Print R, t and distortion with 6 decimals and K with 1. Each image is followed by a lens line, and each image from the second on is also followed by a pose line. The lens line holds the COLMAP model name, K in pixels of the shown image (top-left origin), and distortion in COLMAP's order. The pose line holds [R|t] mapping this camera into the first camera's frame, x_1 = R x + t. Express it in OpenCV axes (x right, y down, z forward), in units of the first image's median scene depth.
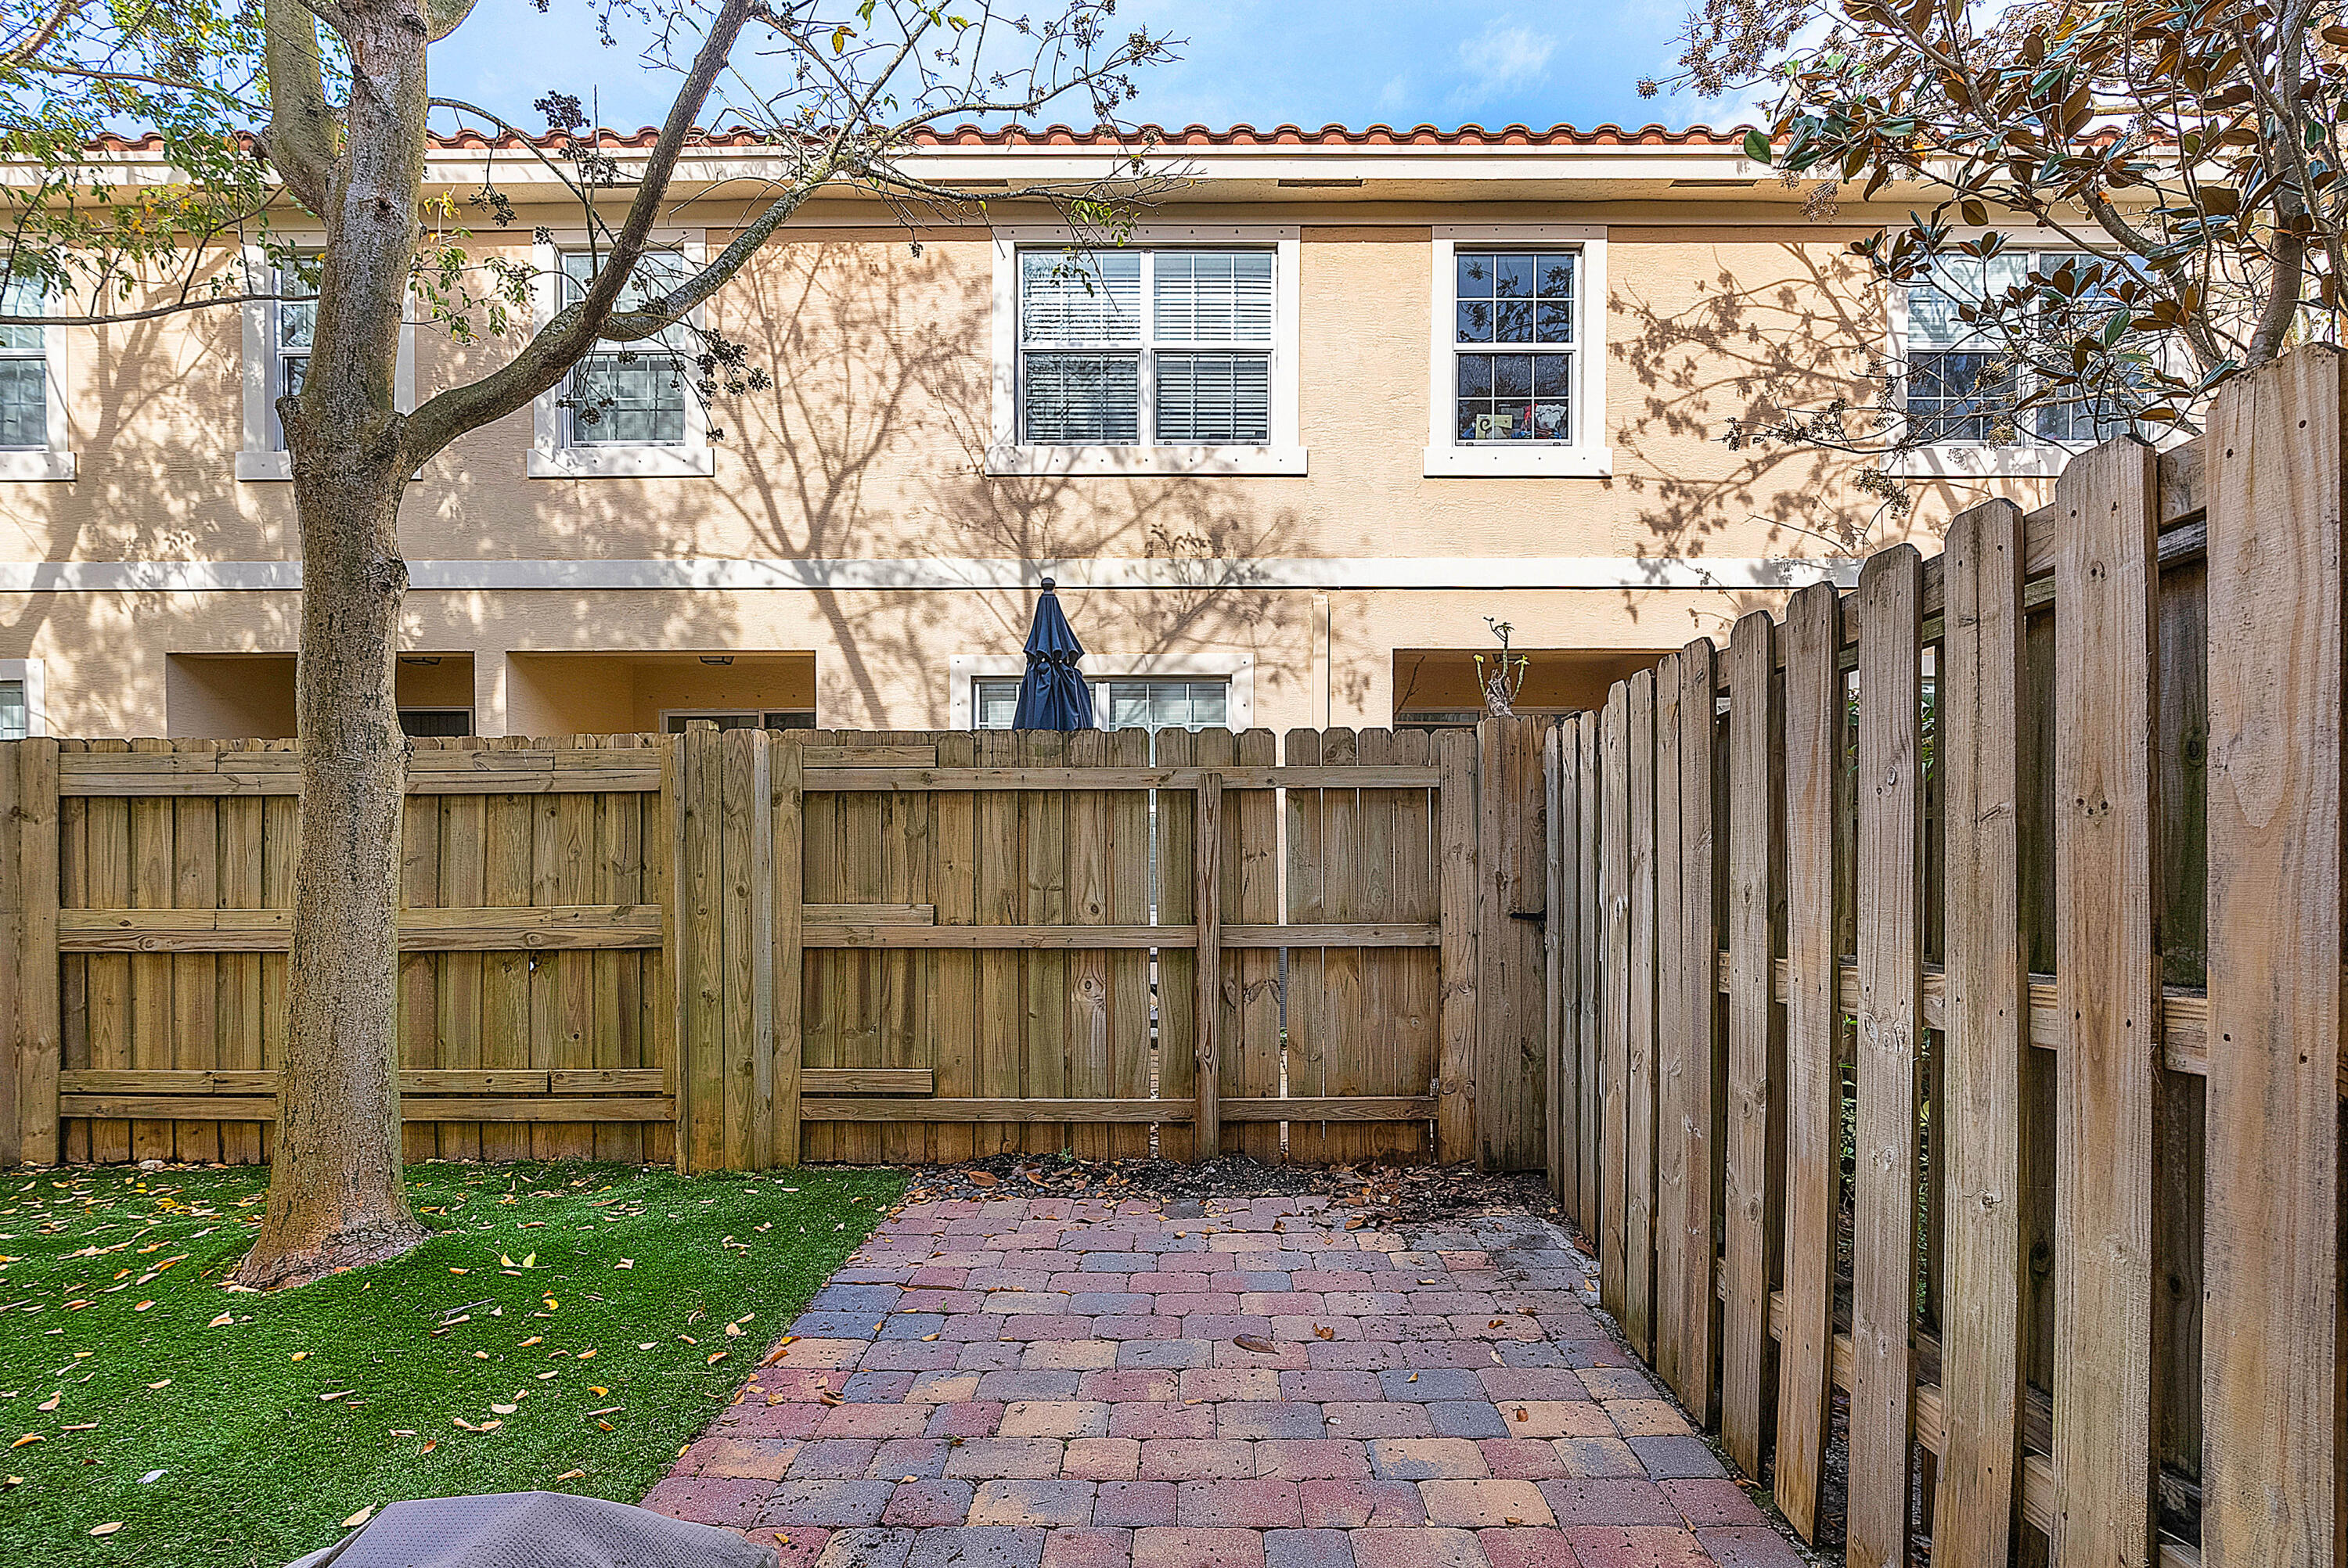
lens RADIAL K [[1091.4, 0, 1208.8], [0, 1091.4, 845.6], [0, 0, 1]] dist [-0.001601, -0.000351]
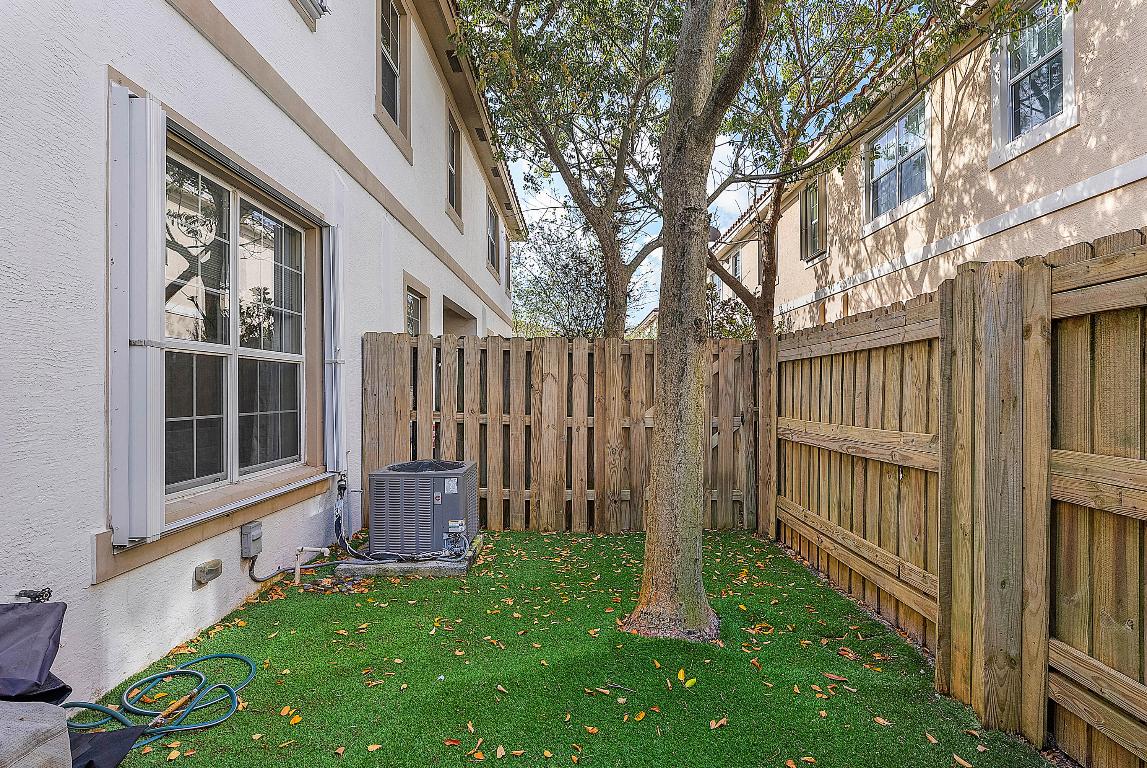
lens RADIAL K [[619.0, 0, 573.5], [0, 619.0, 384.0], [0, 0, 1]] dist [-0.001302, -0.000229]
pose [[-0.007559, -0.009931, -0.999922, 0.124660], [0.001471, 0.999949, -0.009942, 0.005755], [0.999970, -0.001546, -0.007544, 0.615256]]
